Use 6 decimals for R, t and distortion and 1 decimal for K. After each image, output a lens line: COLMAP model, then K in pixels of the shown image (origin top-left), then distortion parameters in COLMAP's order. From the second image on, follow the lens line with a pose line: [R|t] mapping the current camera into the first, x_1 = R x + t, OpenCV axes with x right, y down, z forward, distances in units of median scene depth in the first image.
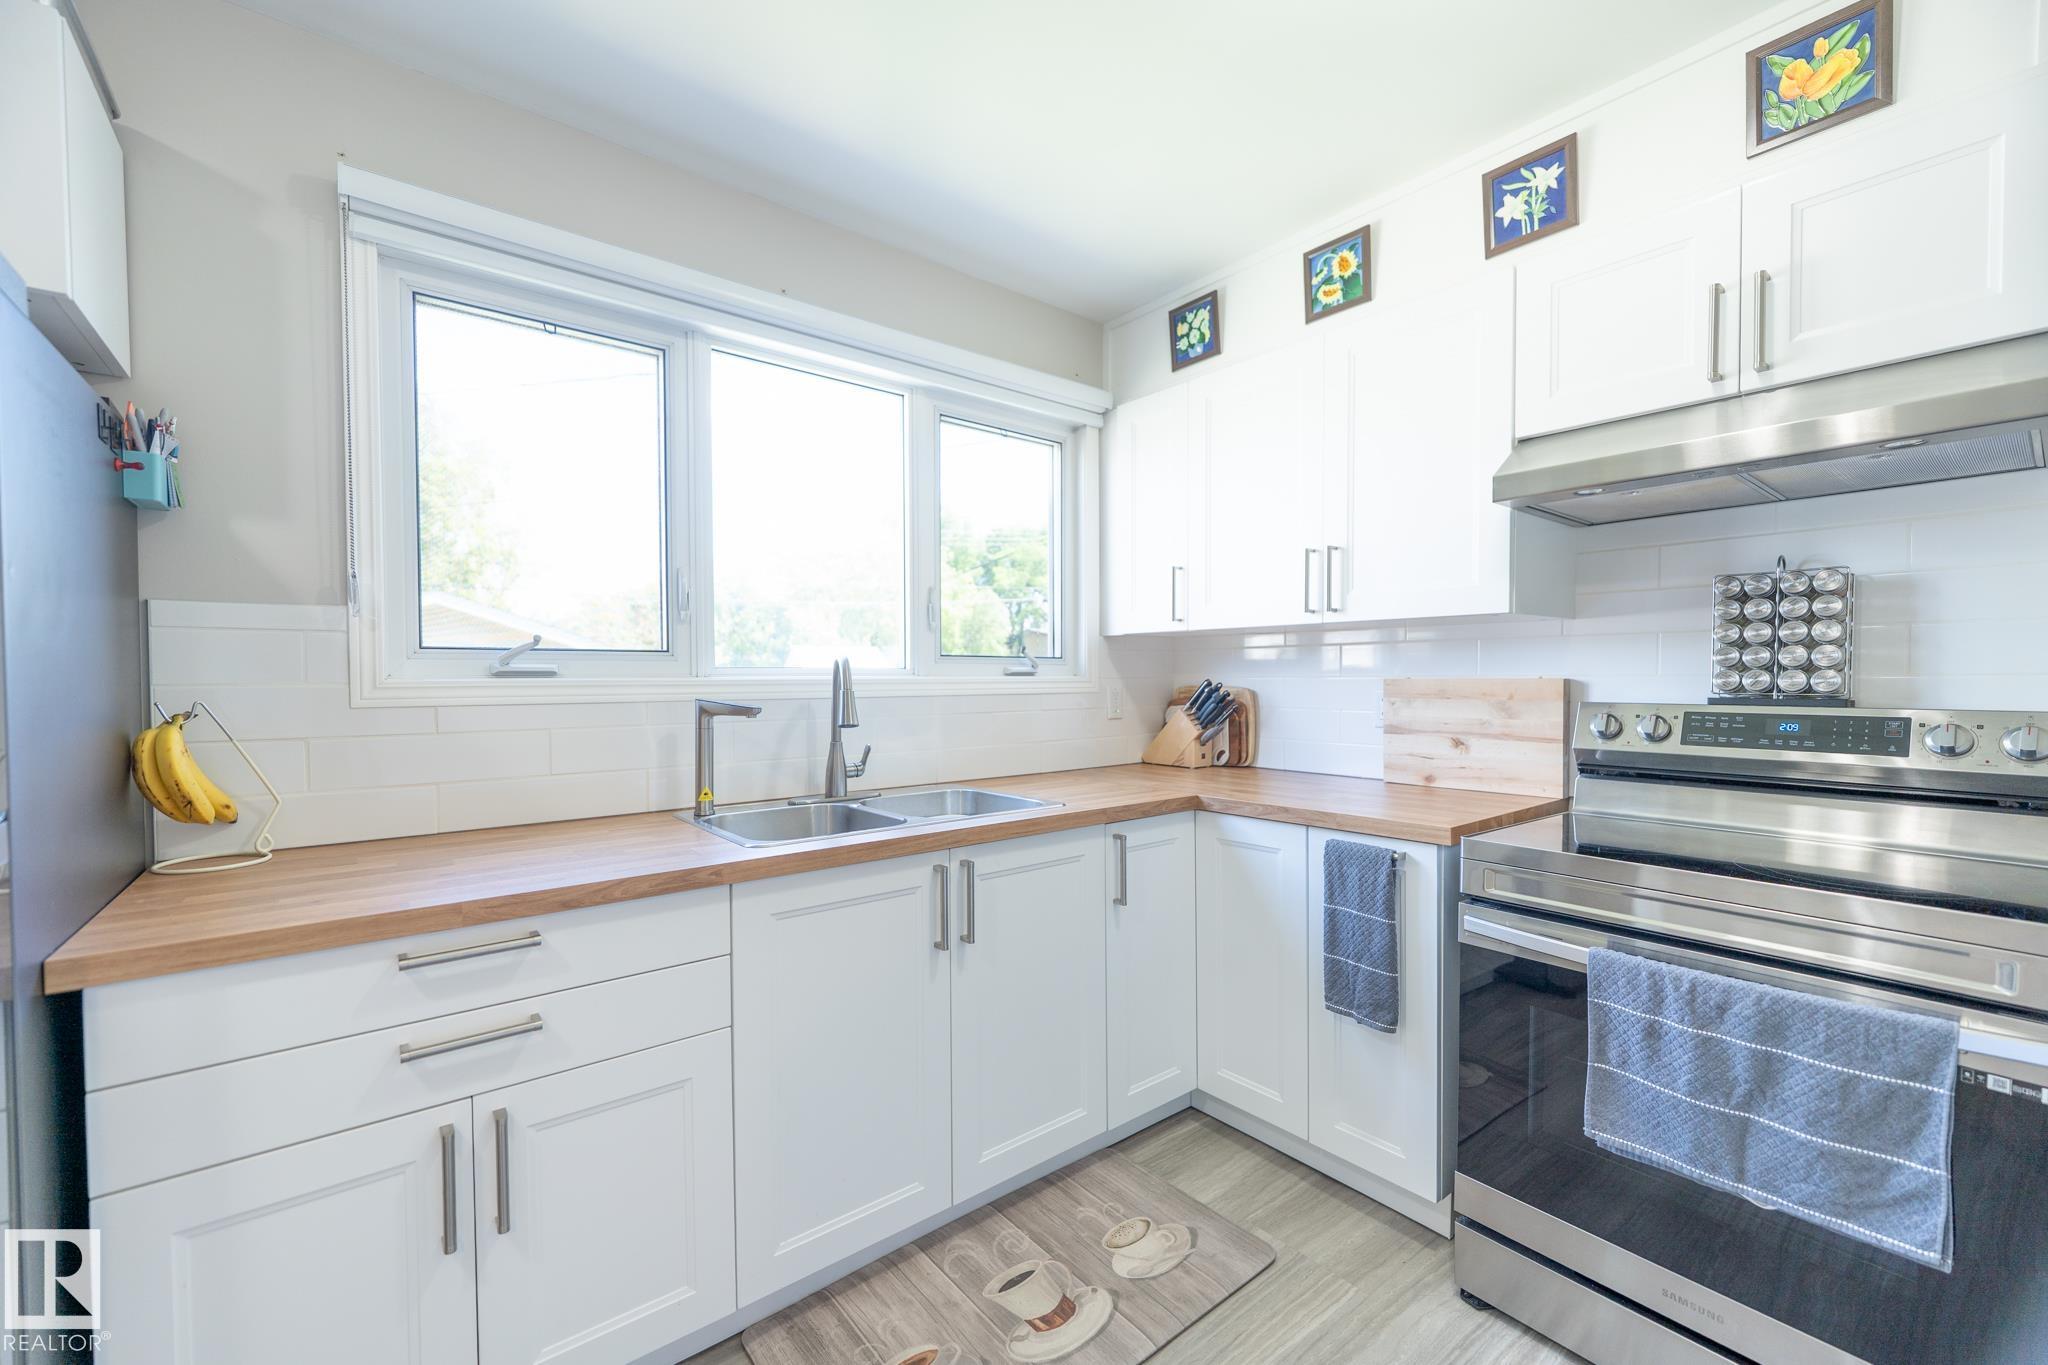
lens RADIAL K [[828.7, 0, 1025.6], [0, 828.7, 695.1], [0, 0, 1]] dist [-0.000829, -0.000063]
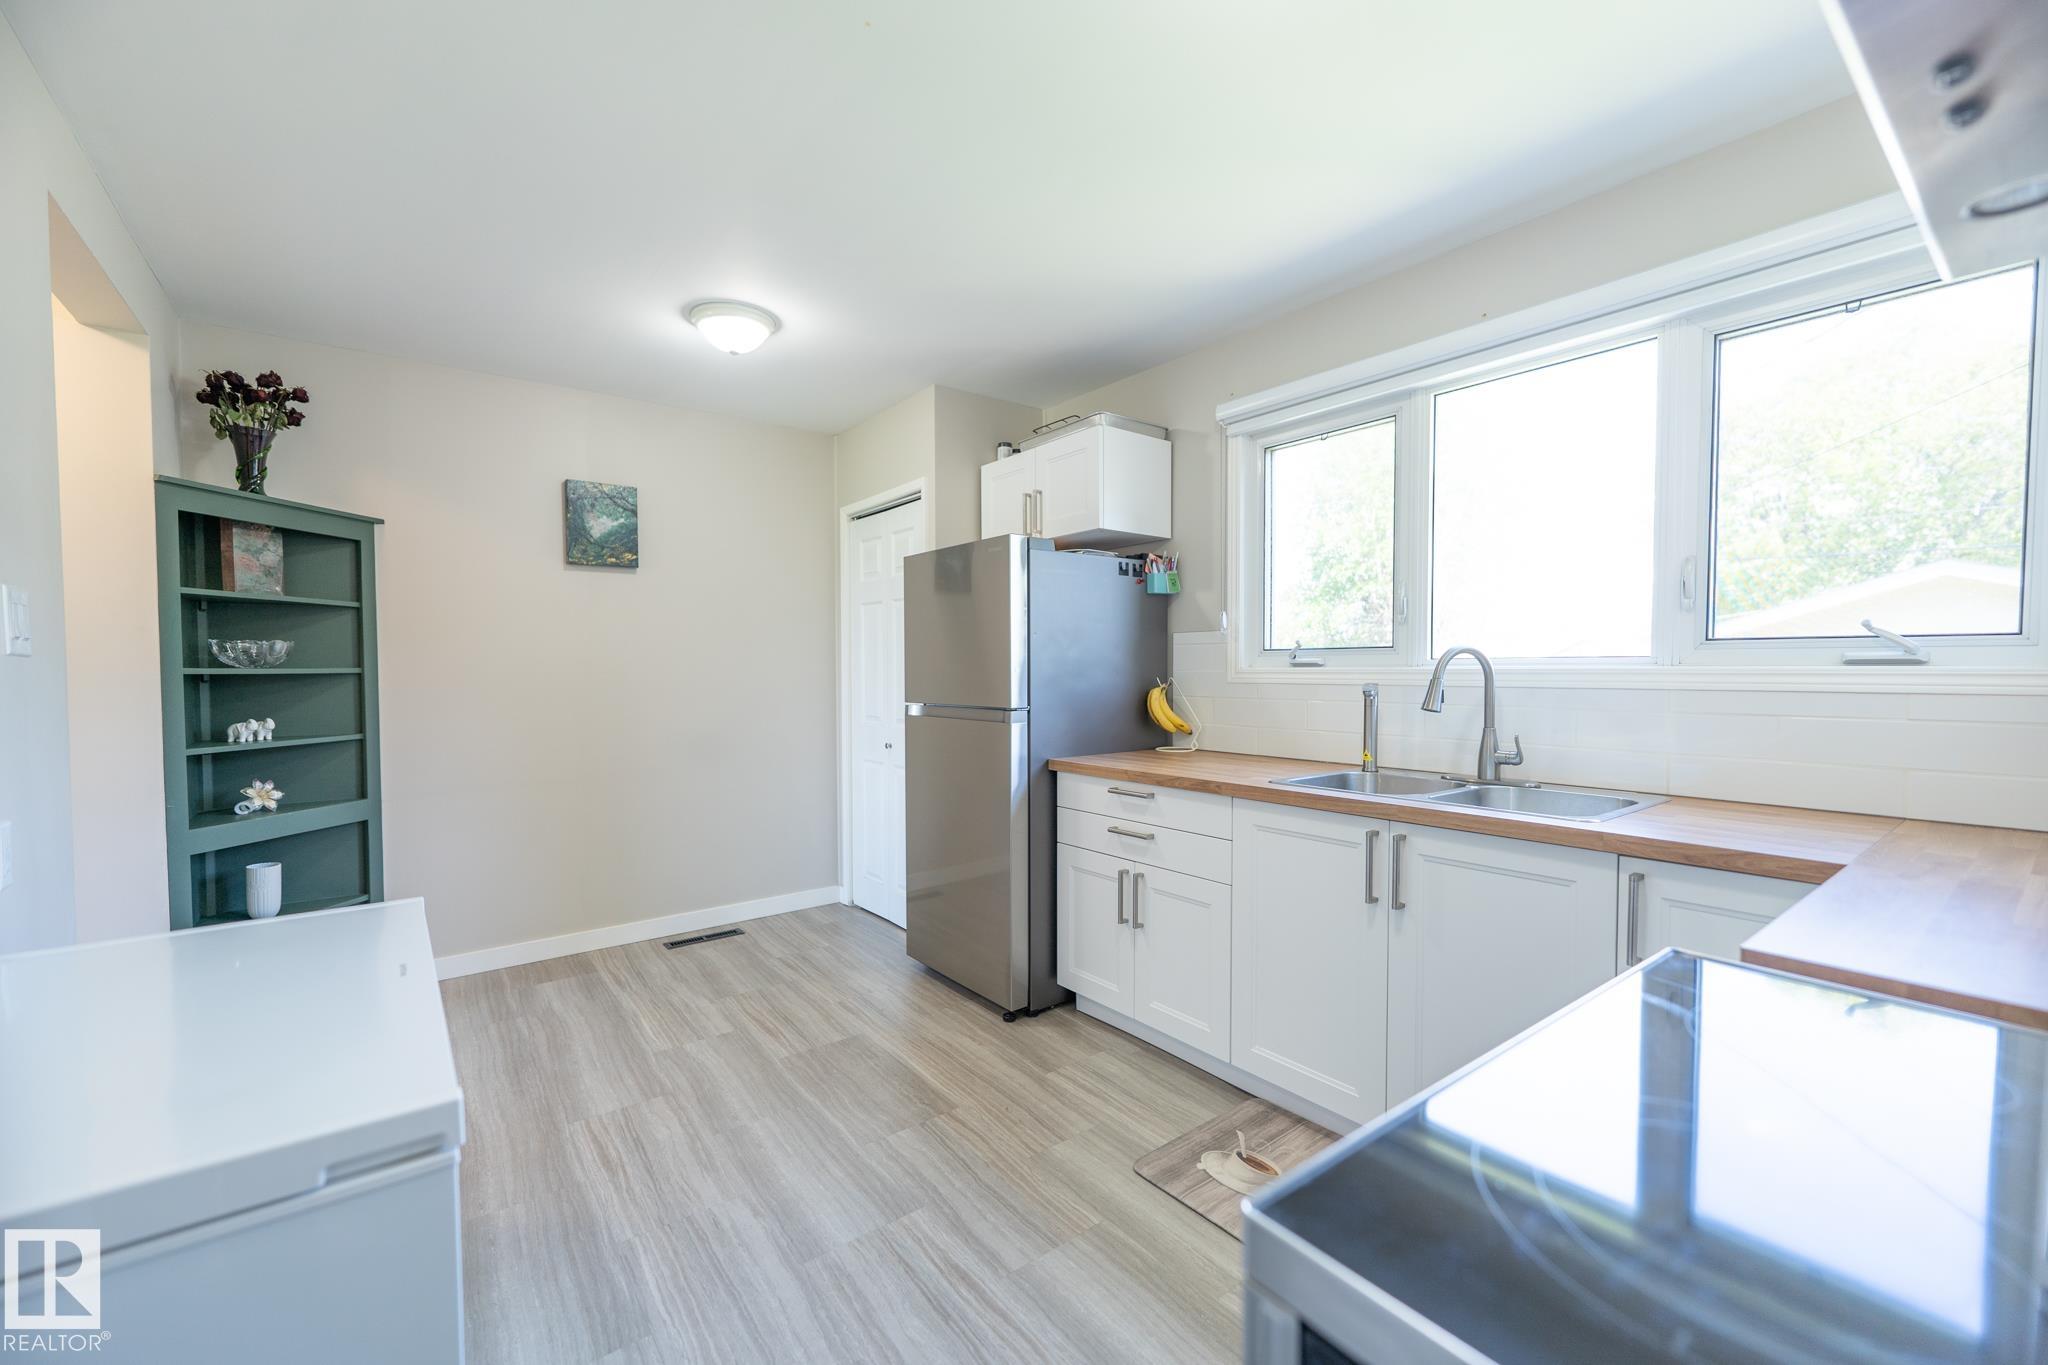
lens RADIAL K [[828.7, 0, 1020.4], [0, 828.7, 699.1], [0, 0, 1]] dist [-0.000829, -0.000063]
pose [[-0.025014, 0.041314, -0.998833, 1.014983], [-0.020793, 0.998908, 0.041838, -0.015405], [0.999471, 0.021816, -0.024128, 0.510414]]
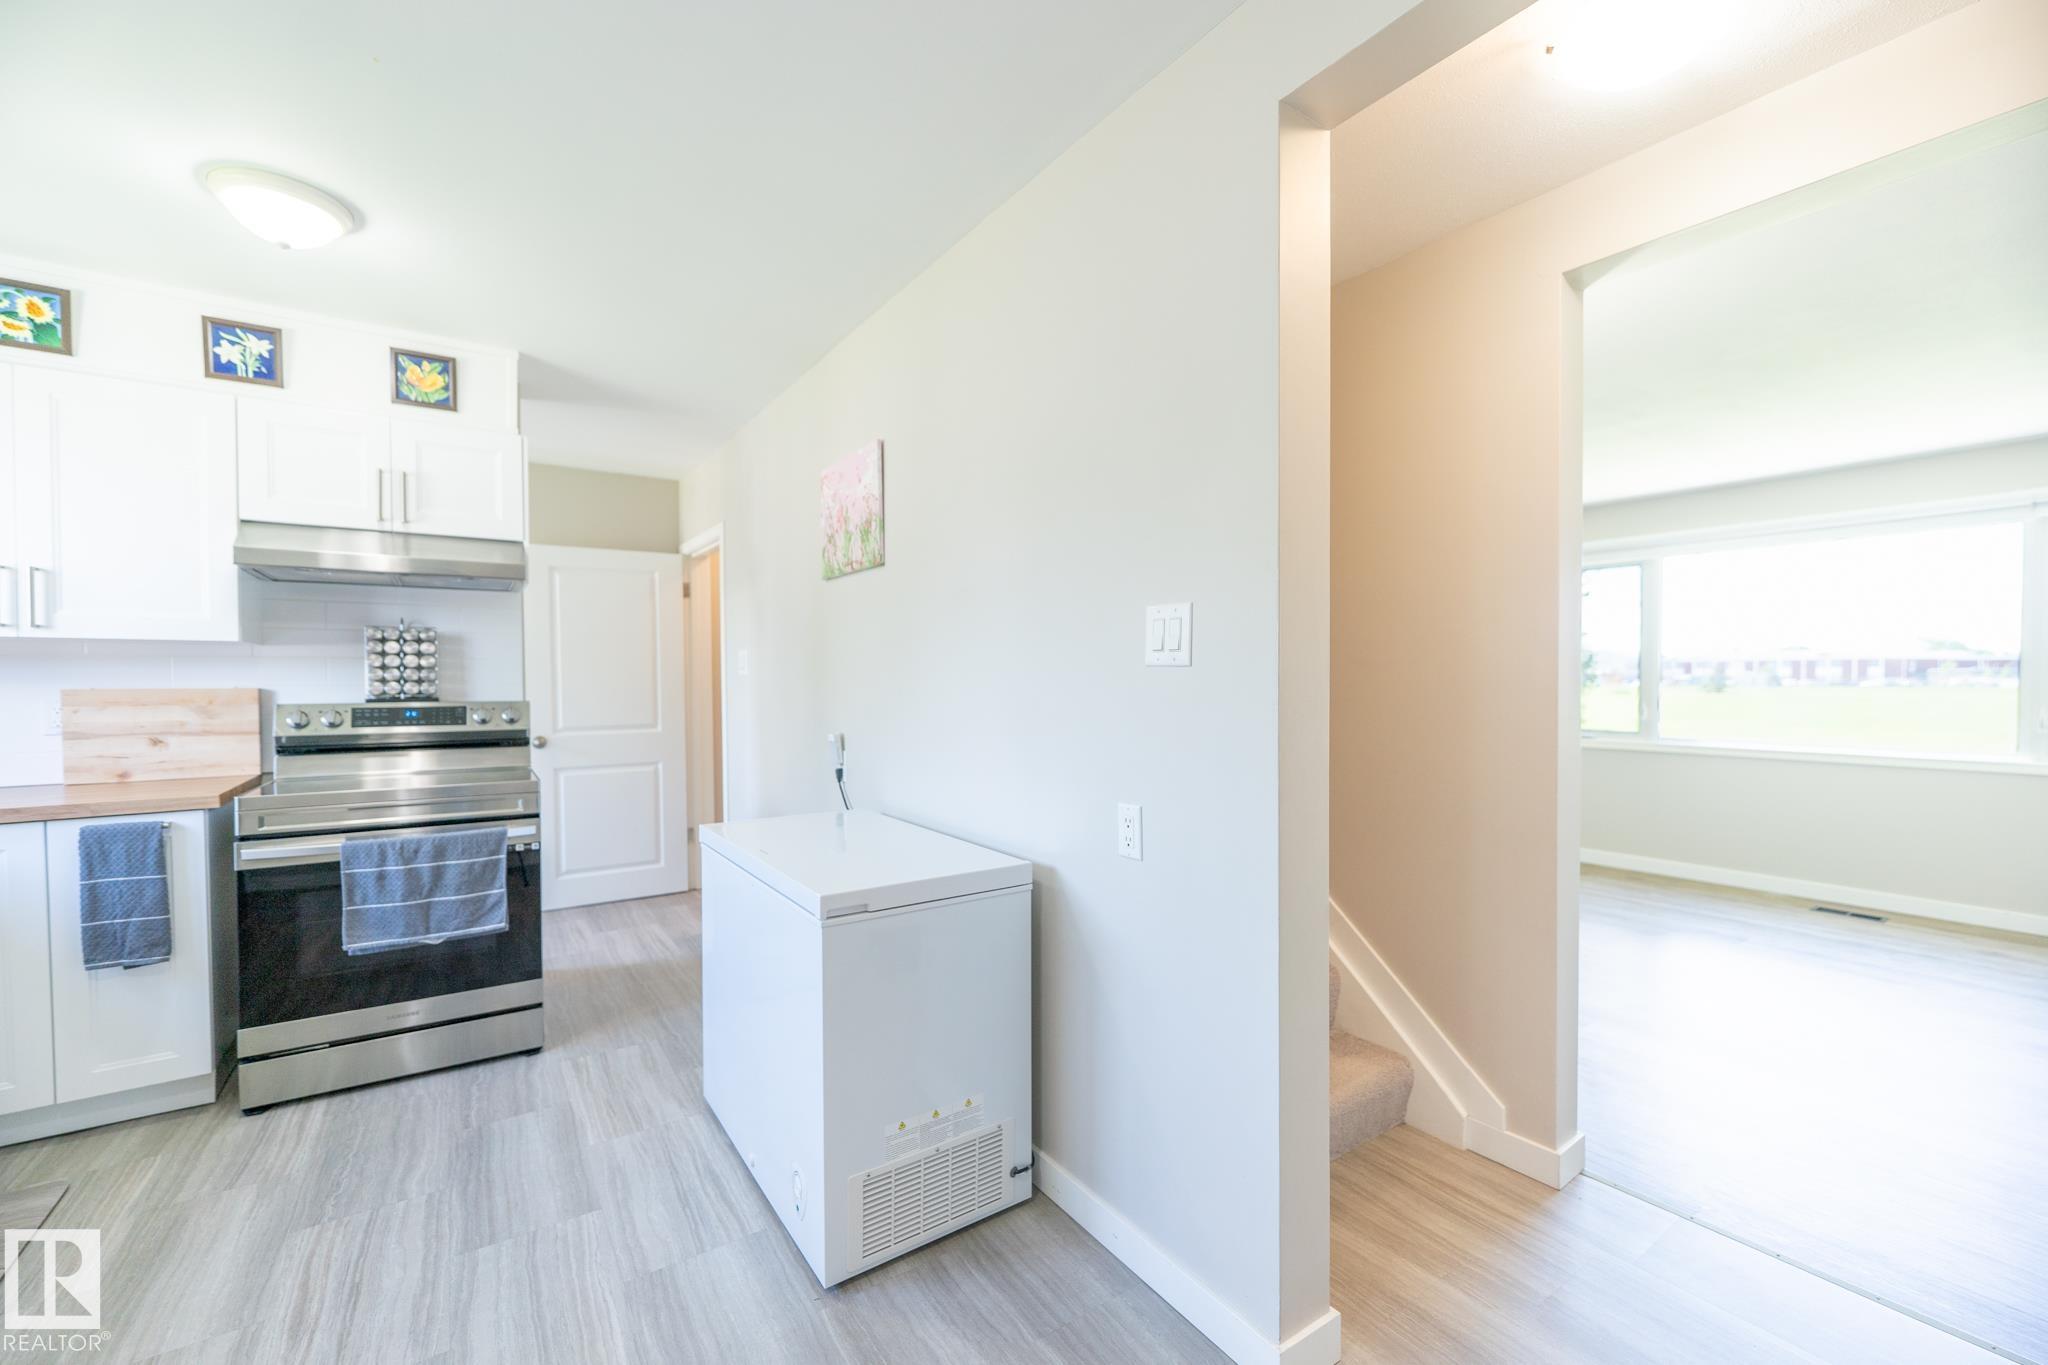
lens RADIAL K [[828.7, 0, 1020.5], [0, 828.7, 694.2], [0, 0, 1]] dist [-0.000829, -0.000063]
pose [[0.072991, -0.013032, 0.997247, -0.747172], [0.026829, 0.999578, 0.011099, 0.010692], [-0.996972, 0.025945, 0.073310, -0.438338]]
